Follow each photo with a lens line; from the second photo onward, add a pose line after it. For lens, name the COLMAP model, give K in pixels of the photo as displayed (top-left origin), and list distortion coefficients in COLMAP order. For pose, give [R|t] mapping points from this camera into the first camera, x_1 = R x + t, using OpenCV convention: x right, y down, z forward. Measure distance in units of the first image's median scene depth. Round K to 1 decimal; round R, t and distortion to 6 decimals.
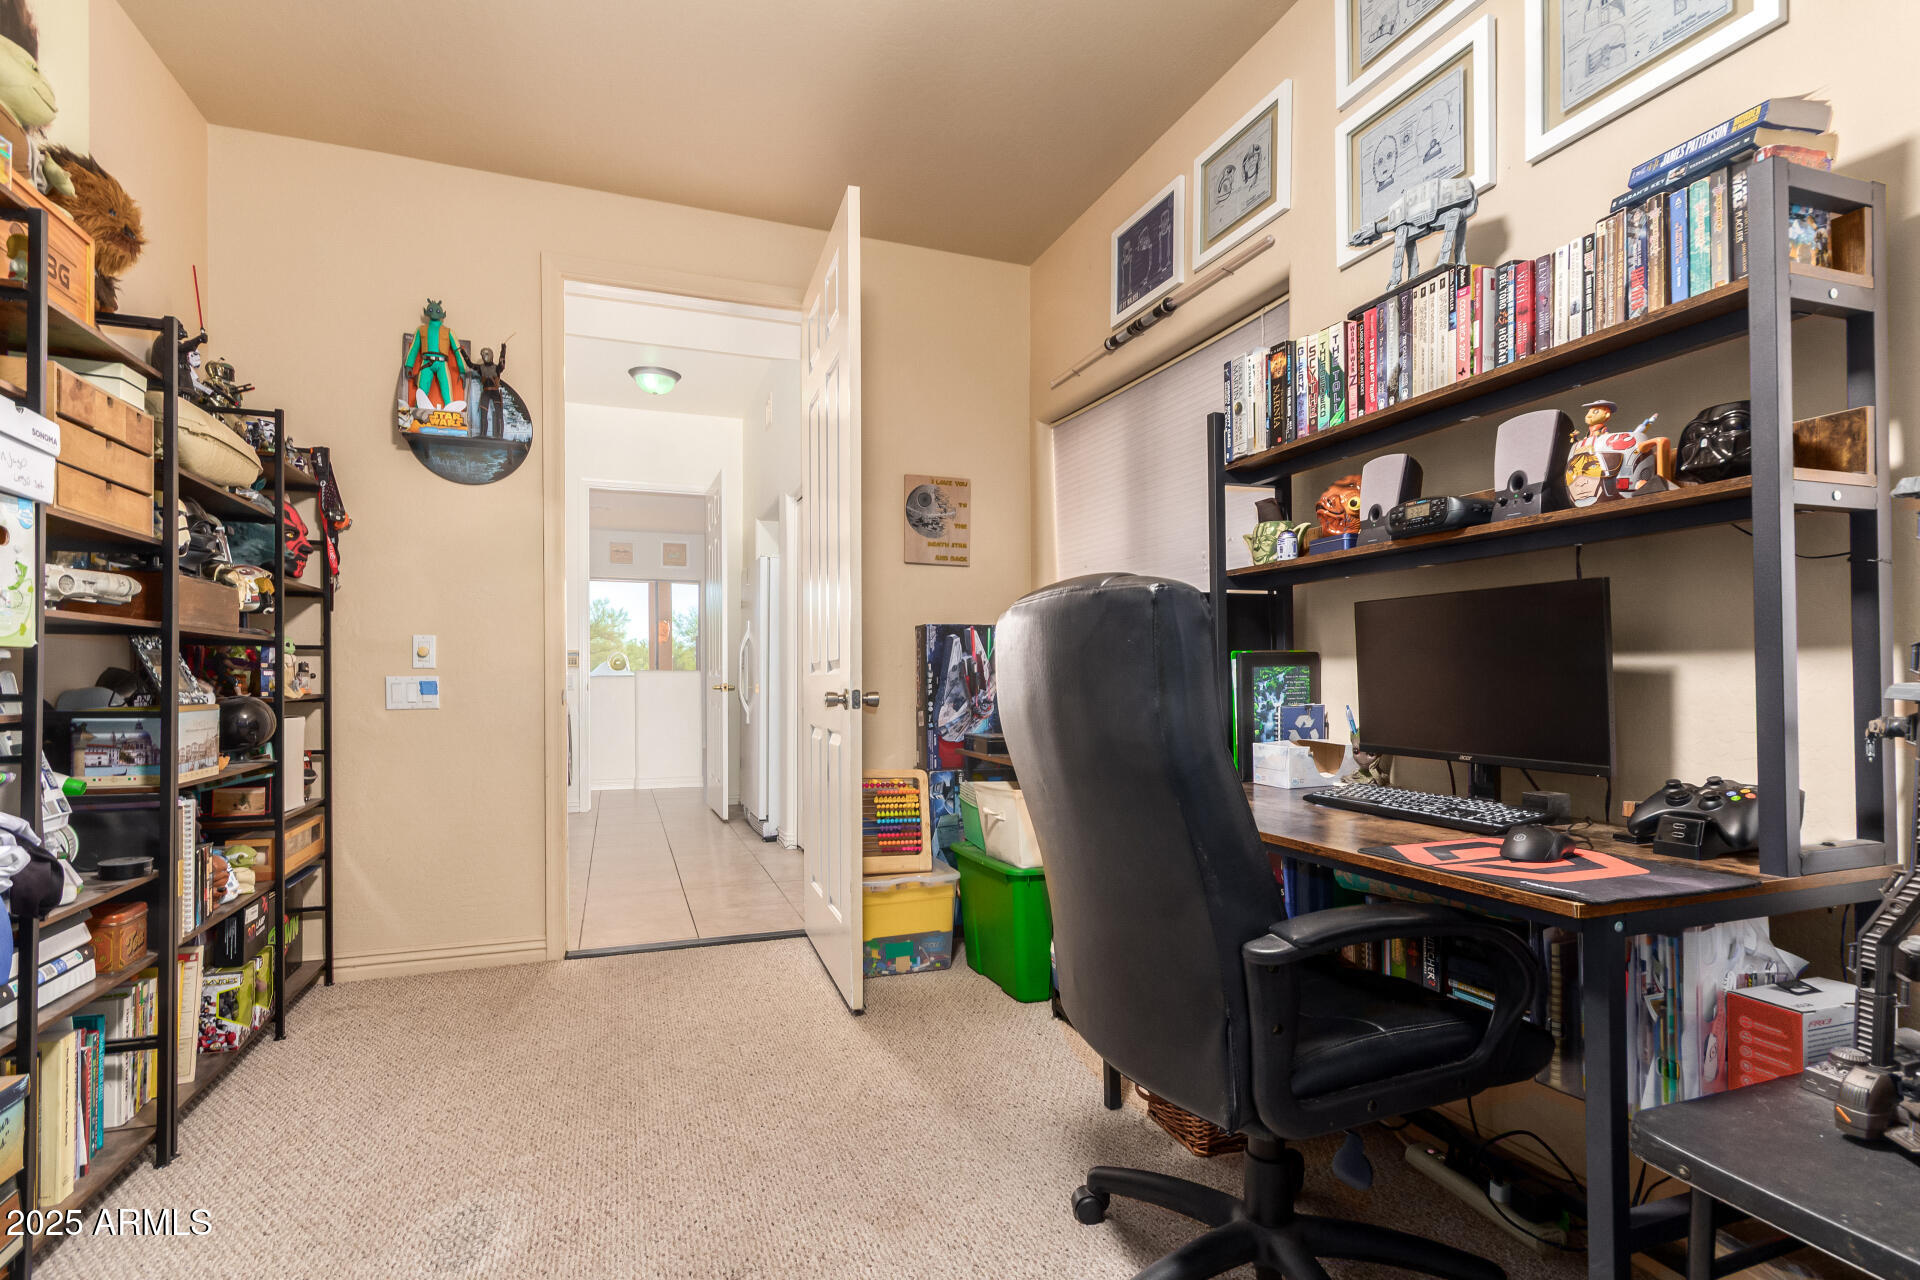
lens RADIAL K [[918.0, 0, 955.7], [0, 918.0, 652.7], [0, 0, 1]] dist [-0.000818, -0.000255]
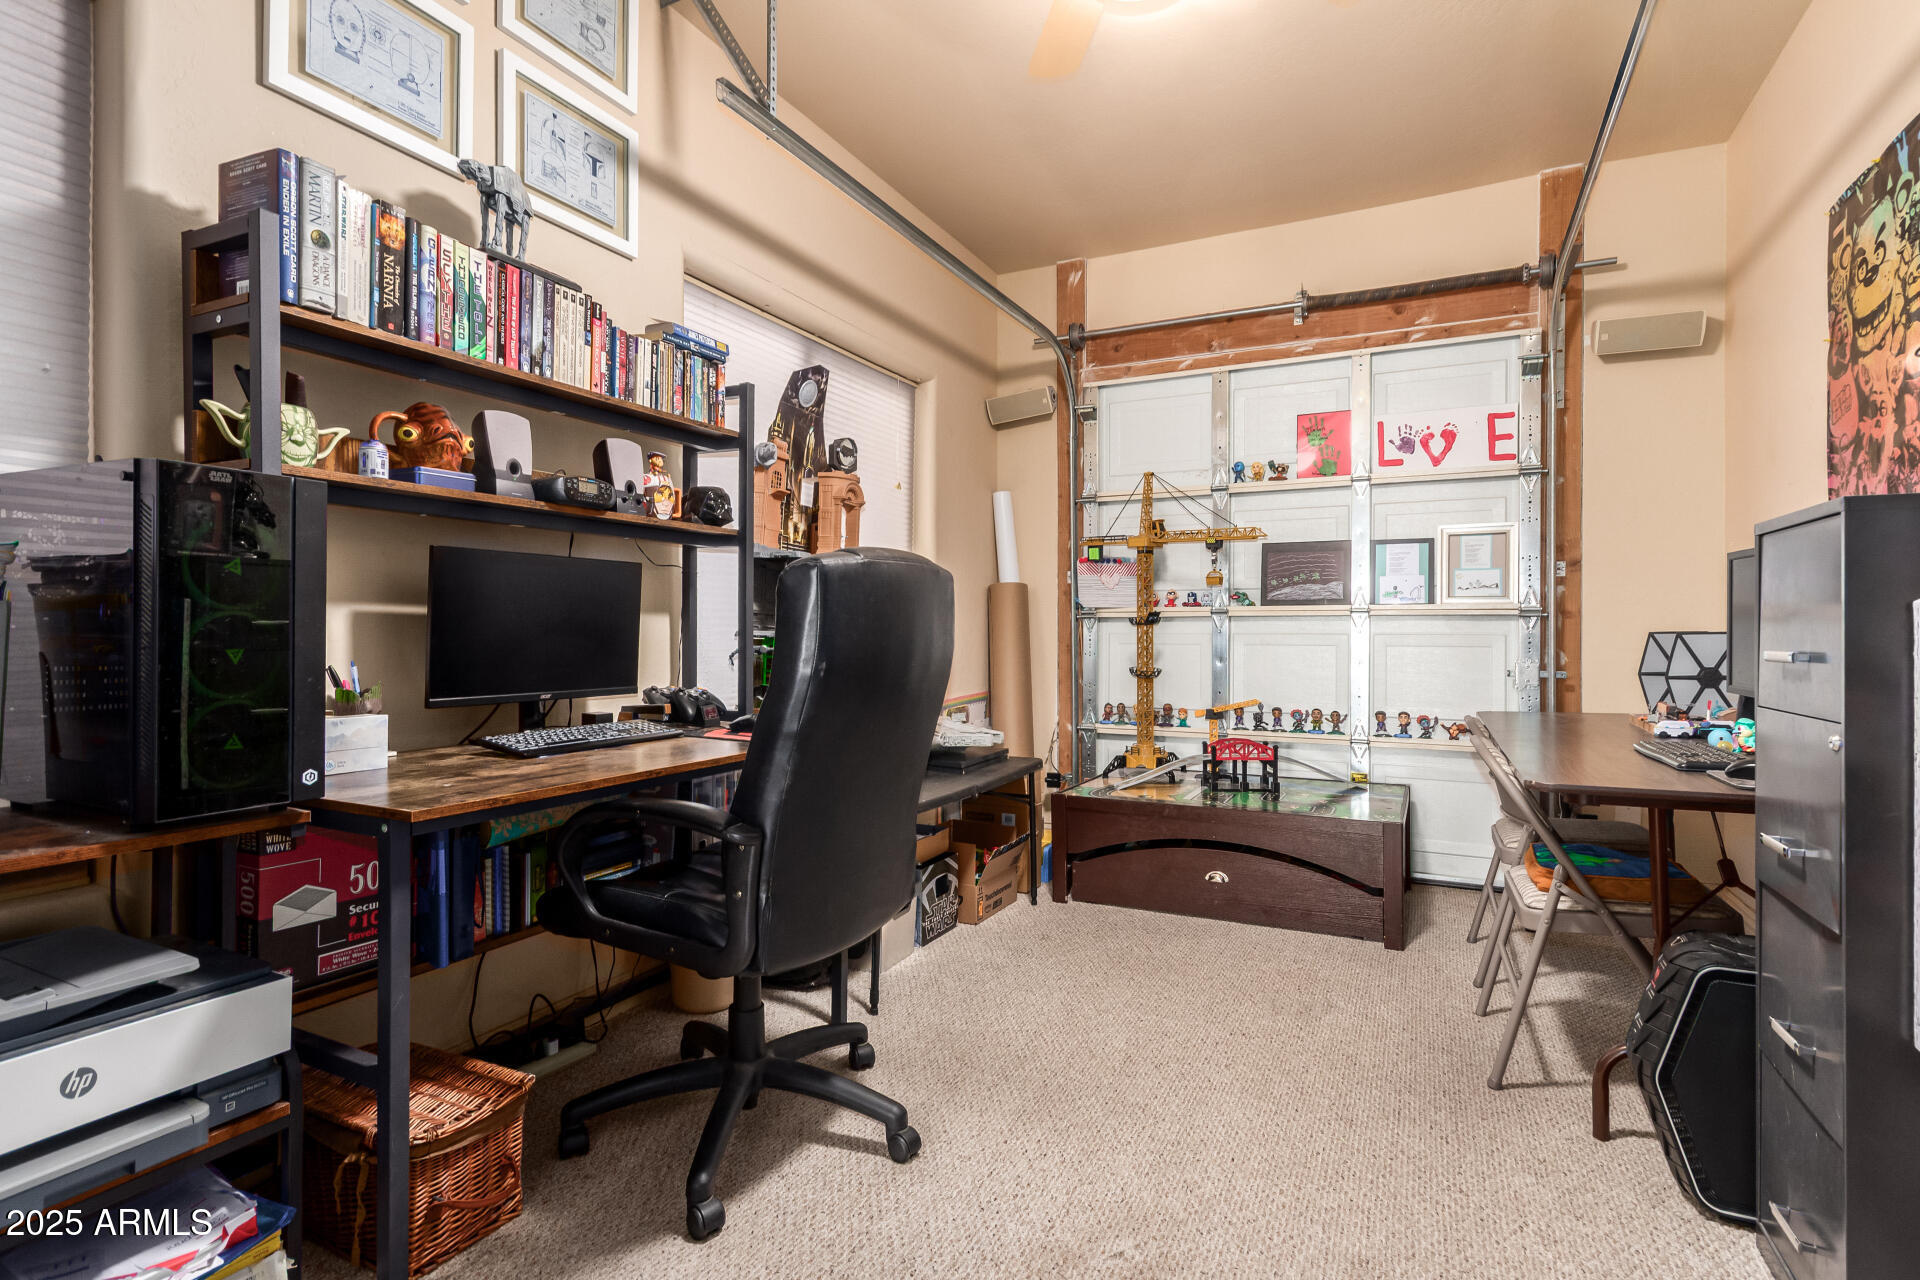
lens RADIAL K [[918.0, 0, 960.0], [0, 918.0, 644.4], [0, 0, 1]] dist [-0.000818, -0.000255]
pose [[-0.677459, 0.002247, 0.735557, -0.649880], [-0.013369, 0.999793, -0.015367, 0.054782], [-0.735439, -0.020245, -0.677289, 1.361874]]
